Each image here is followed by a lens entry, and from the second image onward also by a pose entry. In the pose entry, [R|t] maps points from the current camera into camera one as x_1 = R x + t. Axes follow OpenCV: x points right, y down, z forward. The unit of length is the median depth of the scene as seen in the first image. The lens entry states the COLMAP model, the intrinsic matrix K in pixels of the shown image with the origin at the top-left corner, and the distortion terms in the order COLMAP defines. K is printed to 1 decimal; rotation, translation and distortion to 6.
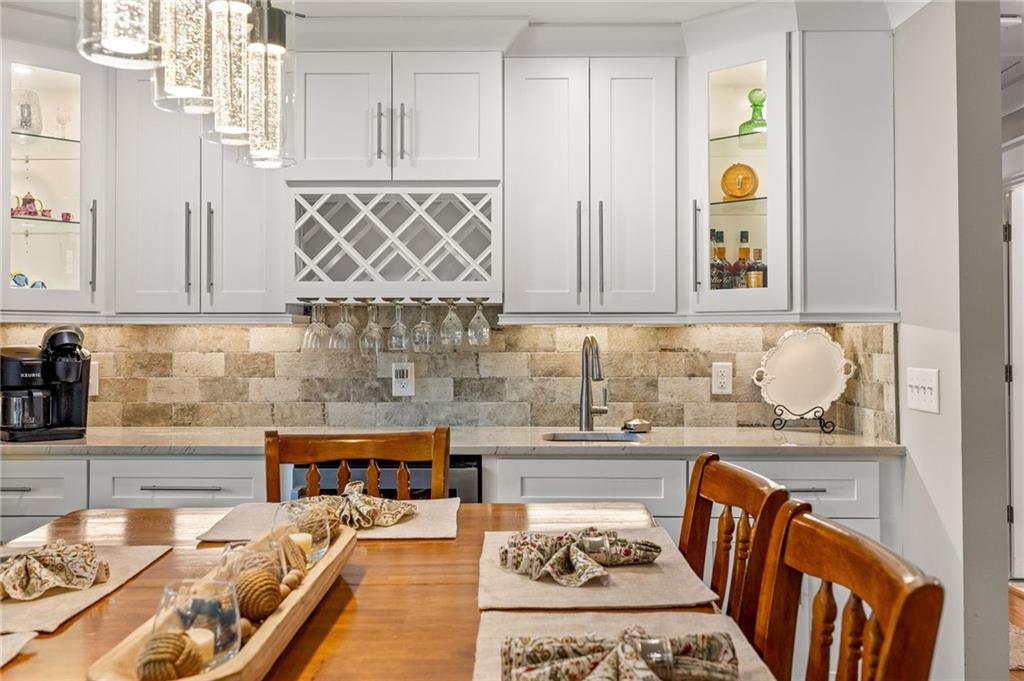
lens RADIAL K [[985.2, 0, 510.7], [0, 985.2, 315.6], [0, 0, 1]] dist [0.012947, 0.011202]
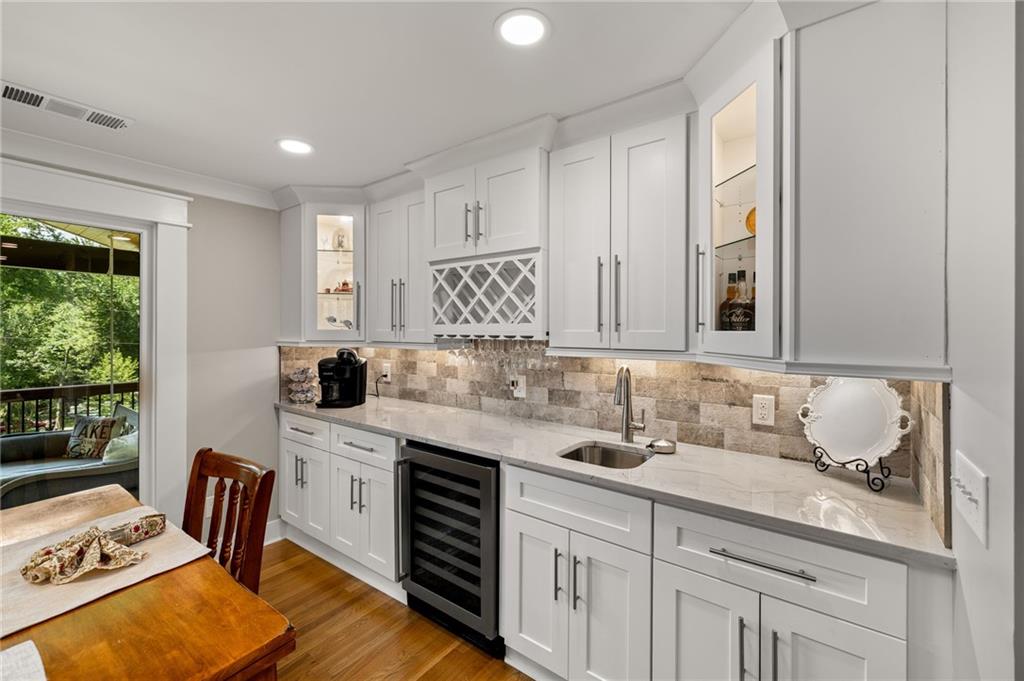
lens RADIAL K [[426.0, 0, 505.4], [0, 426.0, 329.0], [0, 0, 1]] dist [0.000981, 0.000513]
pose [[0.808790, 0.001075, -0.588097, 0.260086], [0.006809, 0.999914, 0.011192, -0.030944], [0.588058, -0.013057, 0.808713, 0.465221]]
